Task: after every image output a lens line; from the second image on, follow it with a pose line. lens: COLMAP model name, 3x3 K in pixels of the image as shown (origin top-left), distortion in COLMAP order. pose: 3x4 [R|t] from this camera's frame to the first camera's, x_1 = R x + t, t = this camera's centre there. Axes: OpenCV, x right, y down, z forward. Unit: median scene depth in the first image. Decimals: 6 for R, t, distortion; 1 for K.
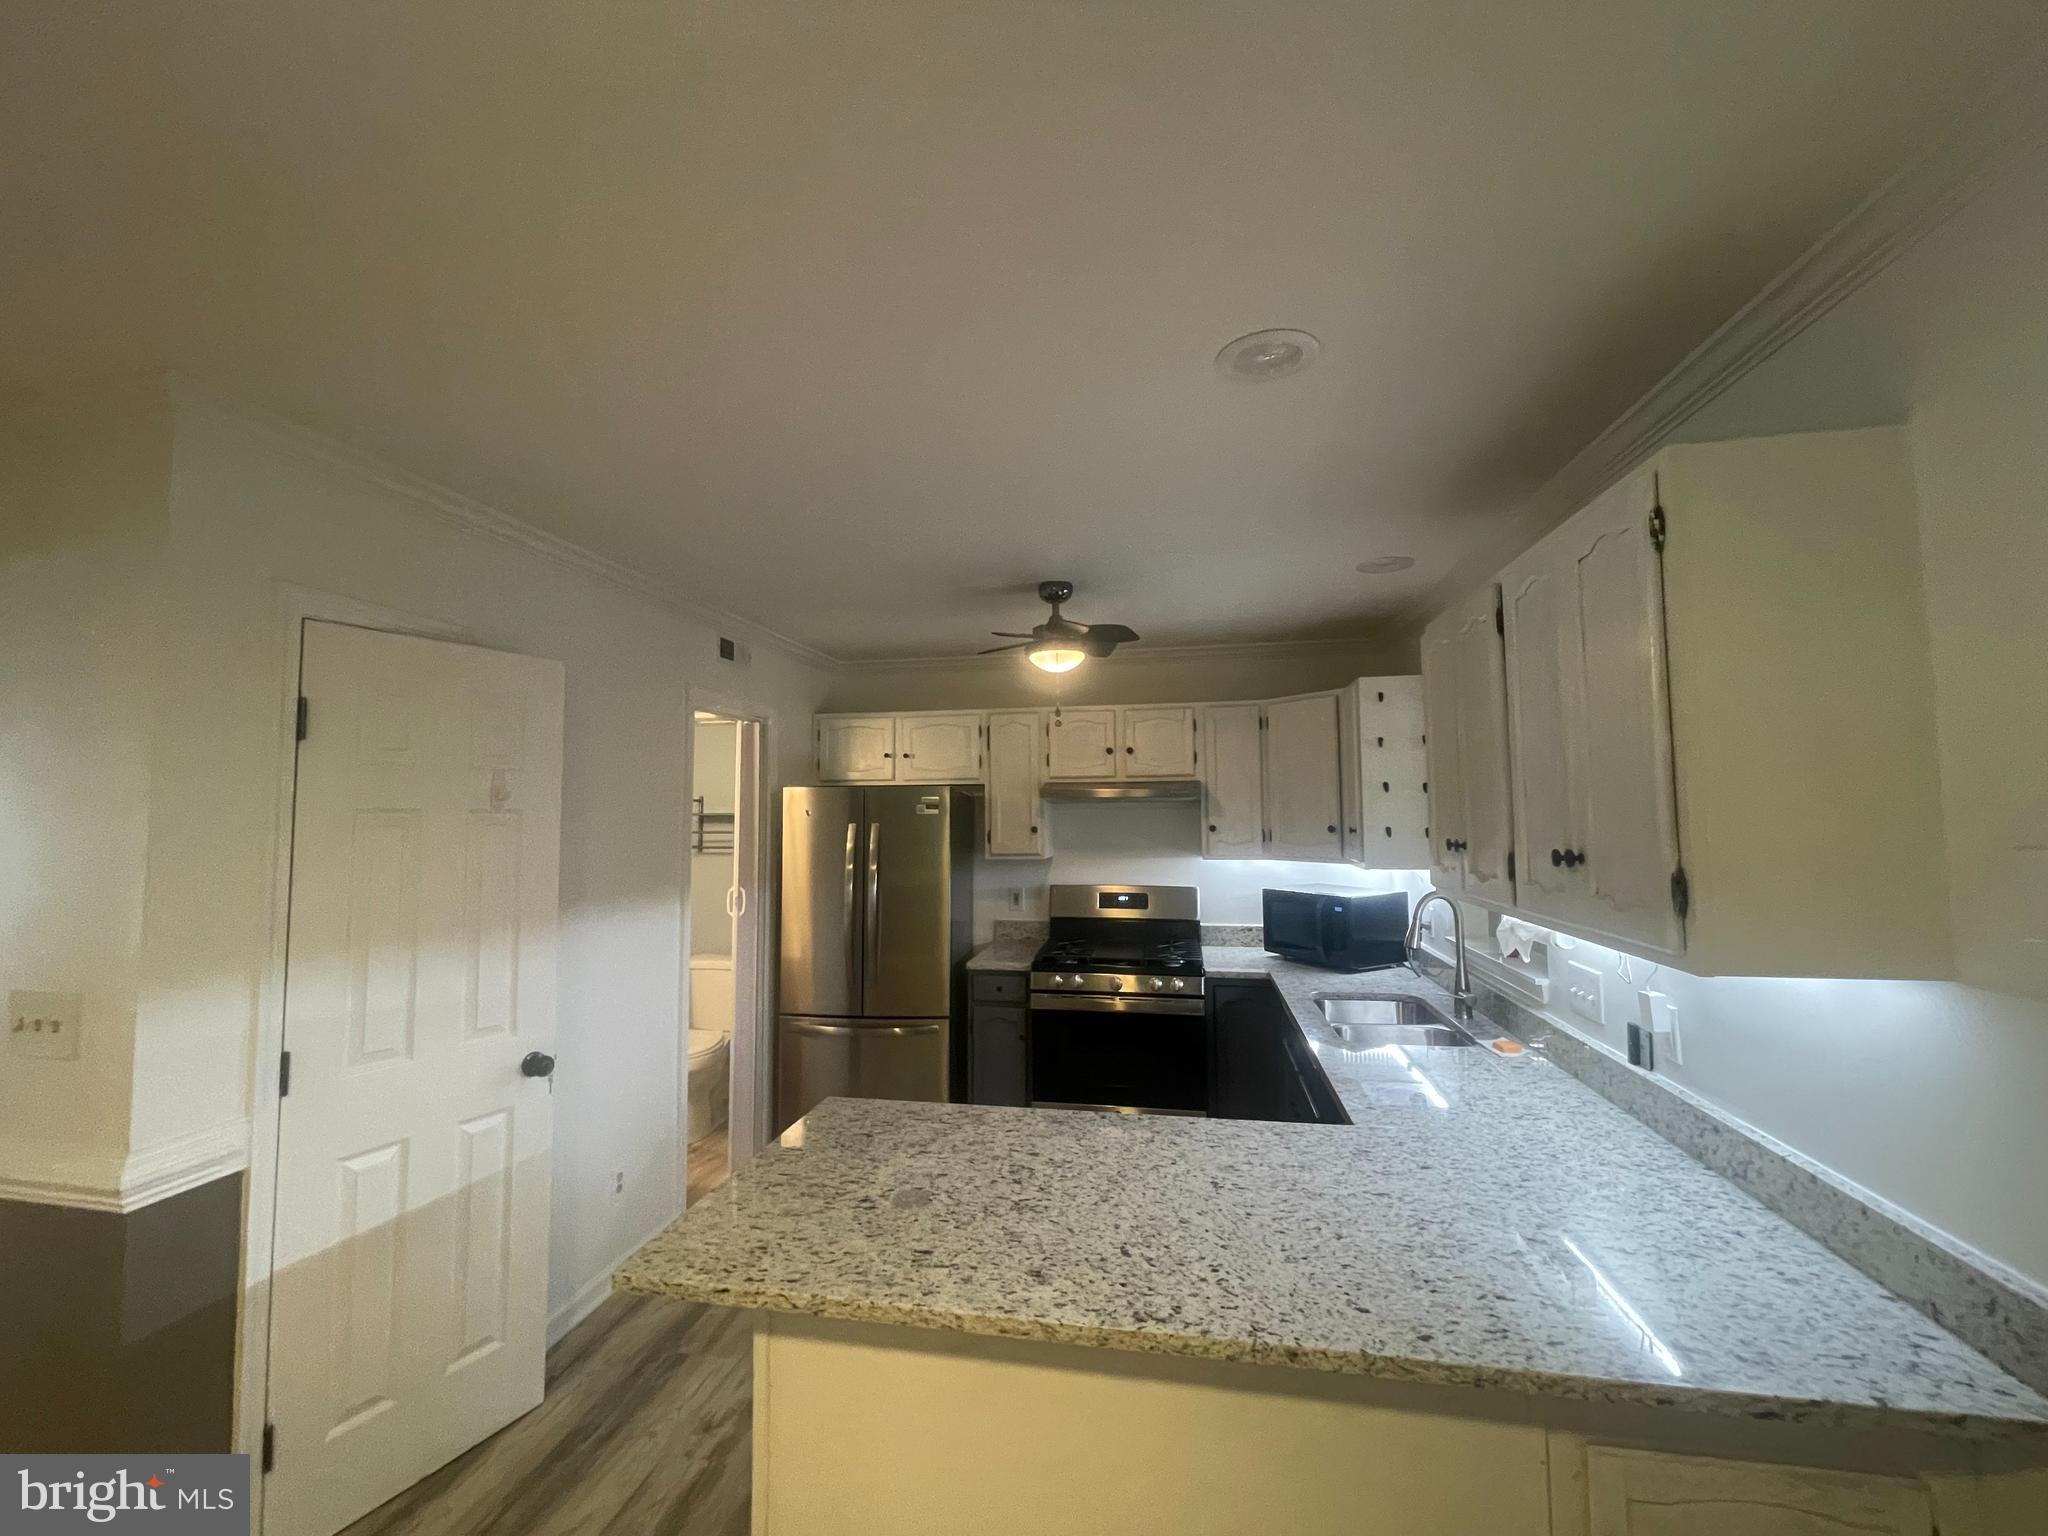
lens RADIAL K [[820.3, 0, 1023.4], [0, 820.3, 759.4], [0, 0, 1]] dist [-0.002379, 0.000520]
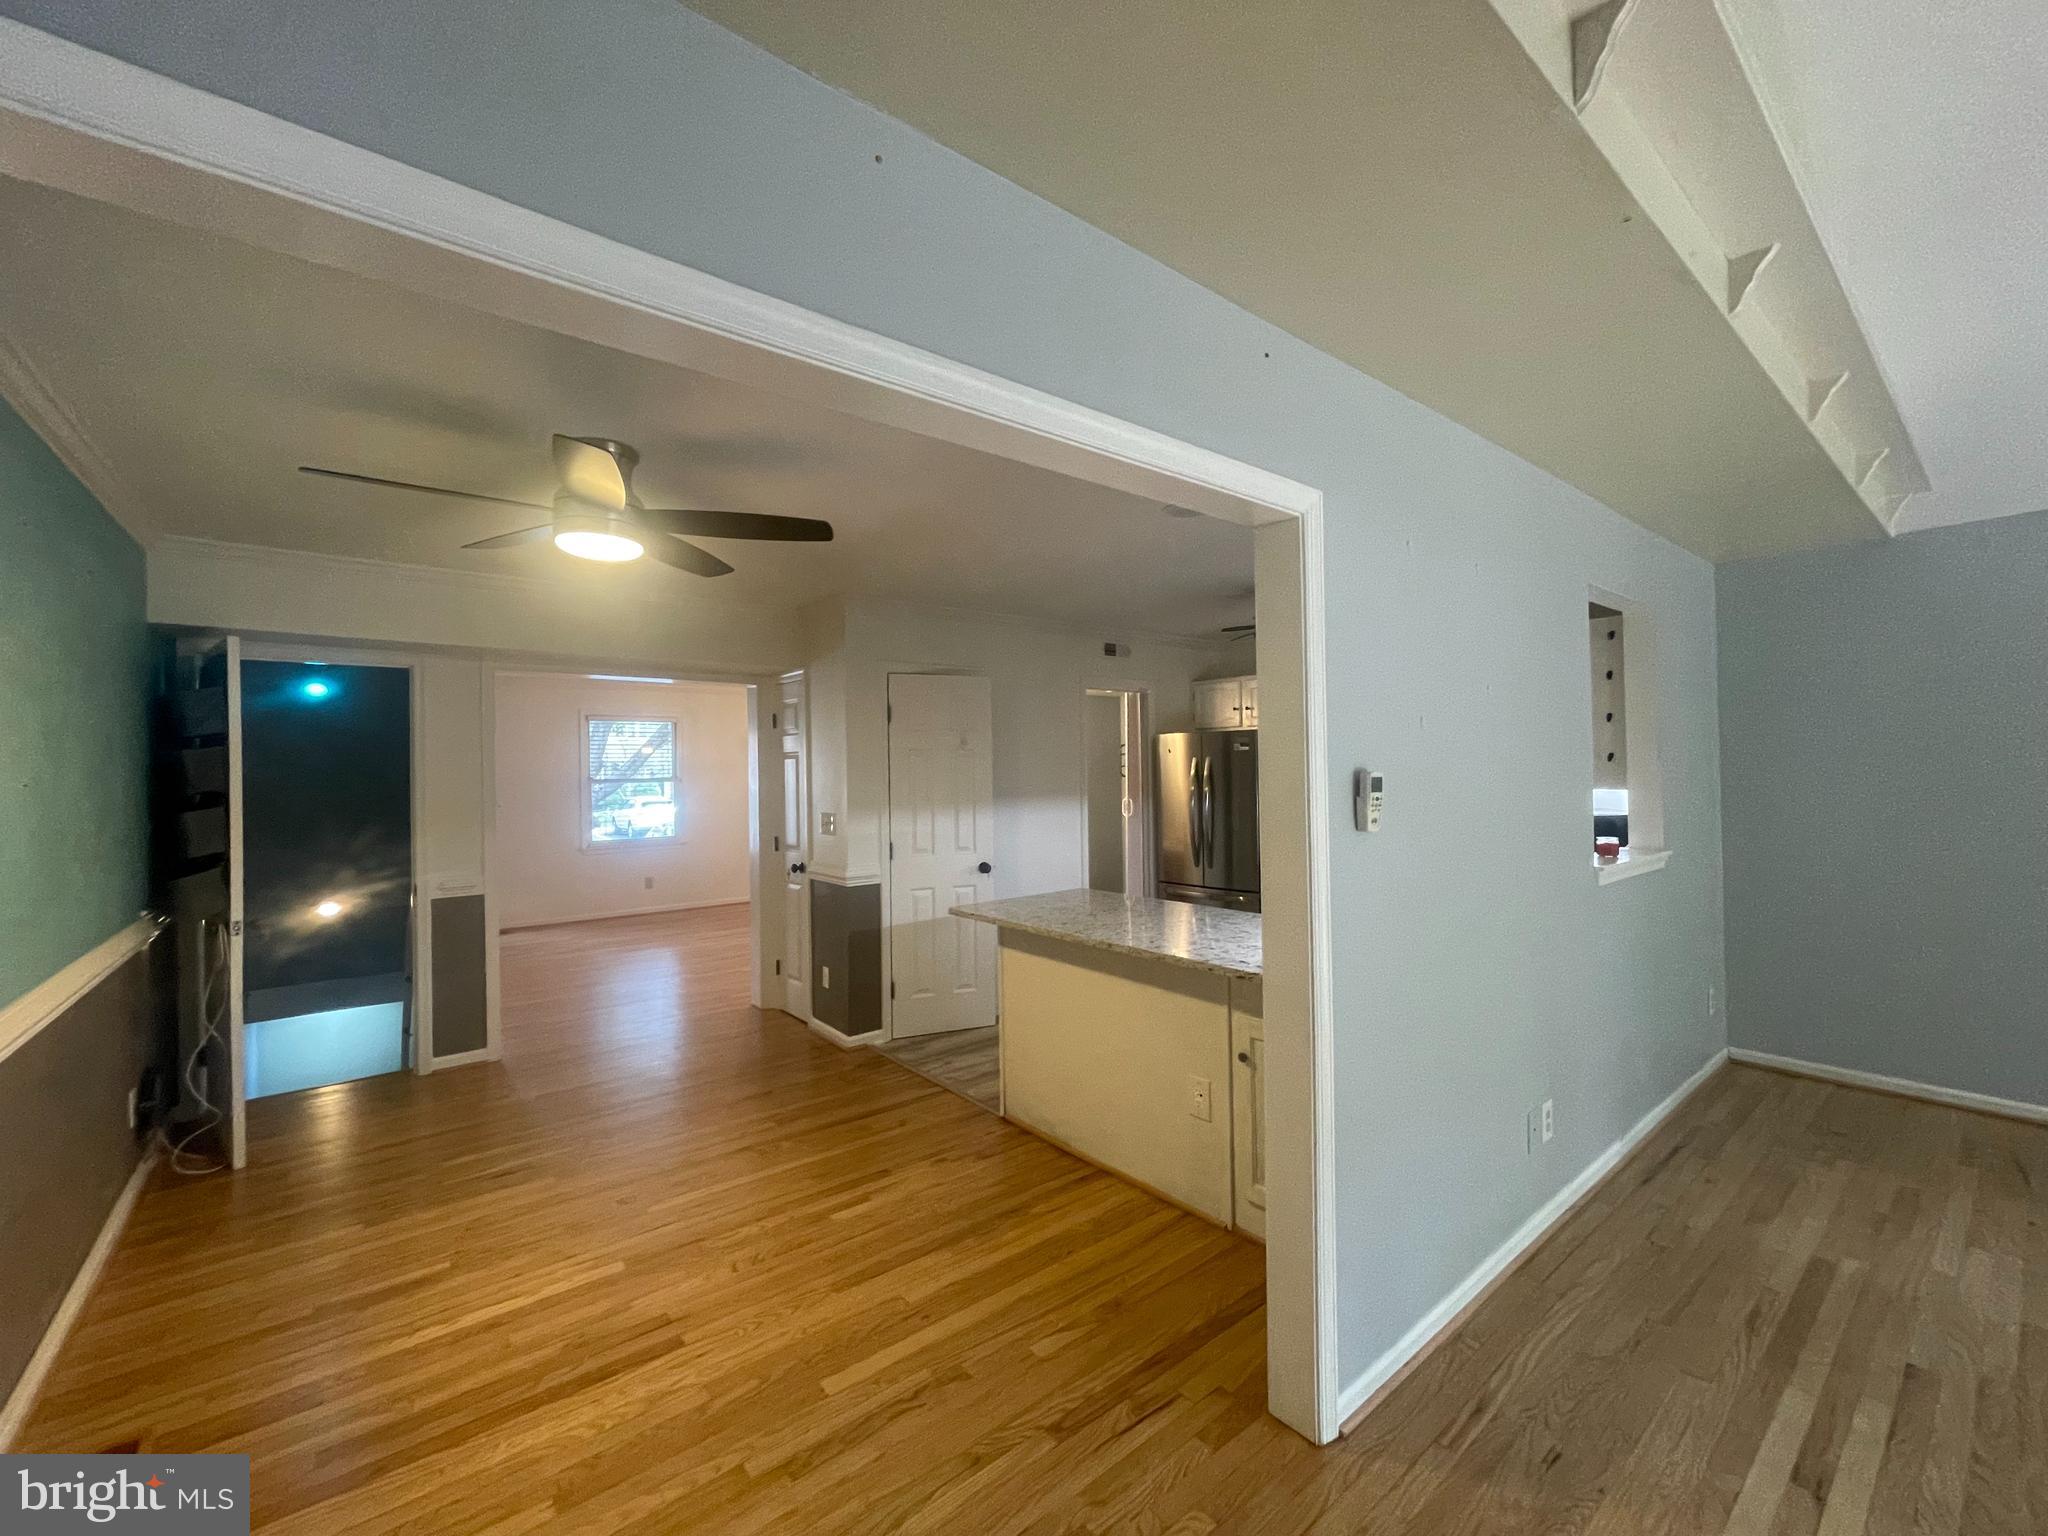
lens RADIAL K [[820.3, 0, 1029.3], [0, 820.3, 761.9], [0, 0, 1]] dist [-0.002379, 0.000520]
pose [[0.760952, -0.003337, -0.648799, 0.999653], [0.048733, 0.997456, 0.052027, -0.010921], [0.646975, -0.071208, 0.759179, -0.600999]]
